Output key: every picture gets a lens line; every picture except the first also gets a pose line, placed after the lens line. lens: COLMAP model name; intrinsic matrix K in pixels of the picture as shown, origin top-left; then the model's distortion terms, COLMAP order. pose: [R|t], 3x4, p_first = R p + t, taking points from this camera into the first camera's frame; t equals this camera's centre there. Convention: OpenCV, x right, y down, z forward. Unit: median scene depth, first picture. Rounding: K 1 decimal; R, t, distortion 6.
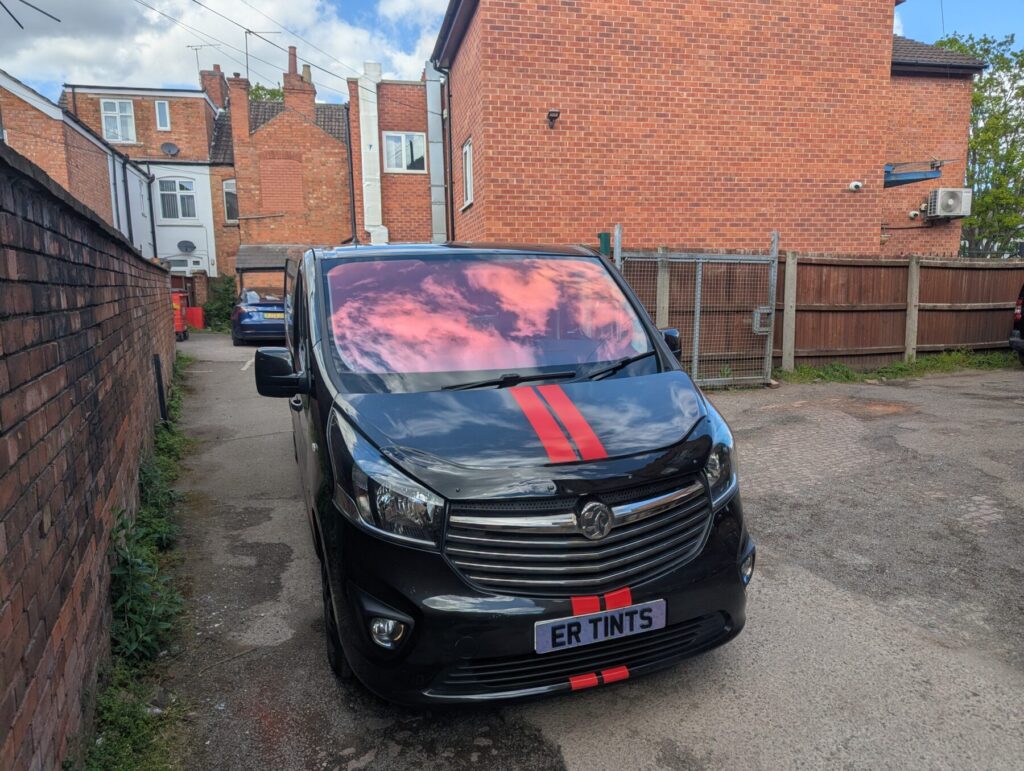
lens RADIAL K [[738.5, 0, 512.7], [0, 738.5, 387.4], [0, 0, 1]] dist [0.062551, -0.059415]
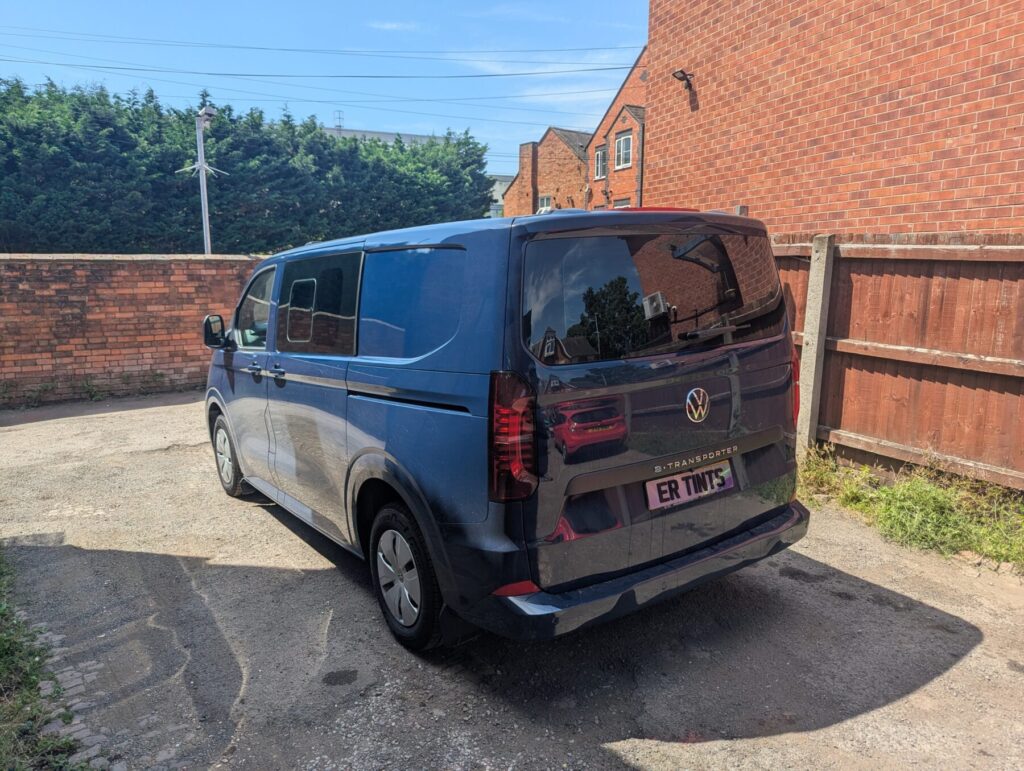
lens RADIAL K [[710.2, 0, 515.7], [0, 710.2, 391.4], [0, 0, 1]] dist [0.058418, -0.053291]
pose [[0.133519, 0.182654, -0.974069, 0.811311], [-0.135994, 0.976948, 0.164553, -0.124896], [0.981671, 0.110497, 0.155282, 0.696293]]
